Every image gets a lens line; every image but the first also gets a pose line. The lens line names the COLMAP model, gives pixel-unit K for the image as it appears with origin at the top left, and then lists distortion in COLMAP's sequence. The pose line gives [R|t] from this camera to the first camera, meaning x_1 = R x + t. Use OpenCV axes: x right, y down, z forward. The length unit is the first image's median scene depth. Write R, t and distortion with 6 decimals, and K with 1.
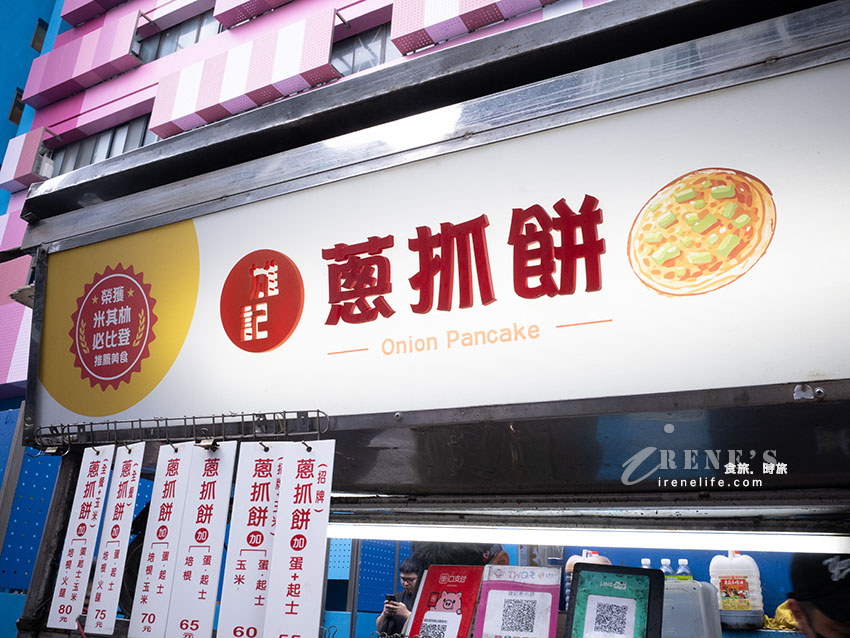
lens RADIAL K [[807.5, 0, 425.0], [0, 807.5, 319.0], [0, 0, 1]] dist [-0.030396, 0.059447]
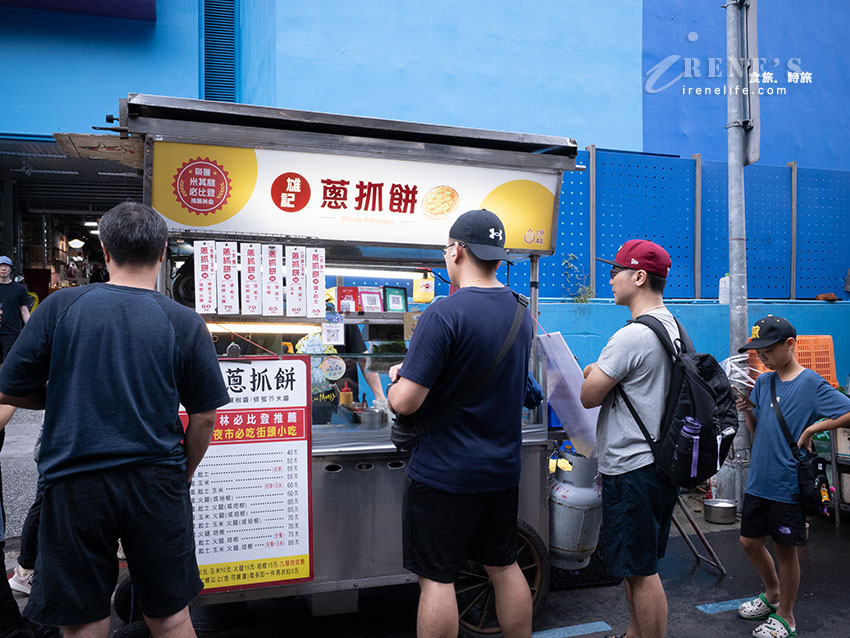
lens RADIAL K [[807.5, 0, 425.0], [0, 807.5, 319.0], [0, 0, 1]] dist [-0.030396, 0.059447]
pose [[0.634822, -0.061987, 0.770168, -2.113795], [-0.238800, 0.932236, 0.271865, -0.488514], [-0.734830, -0.356502, 0.577001, -1.053323]]
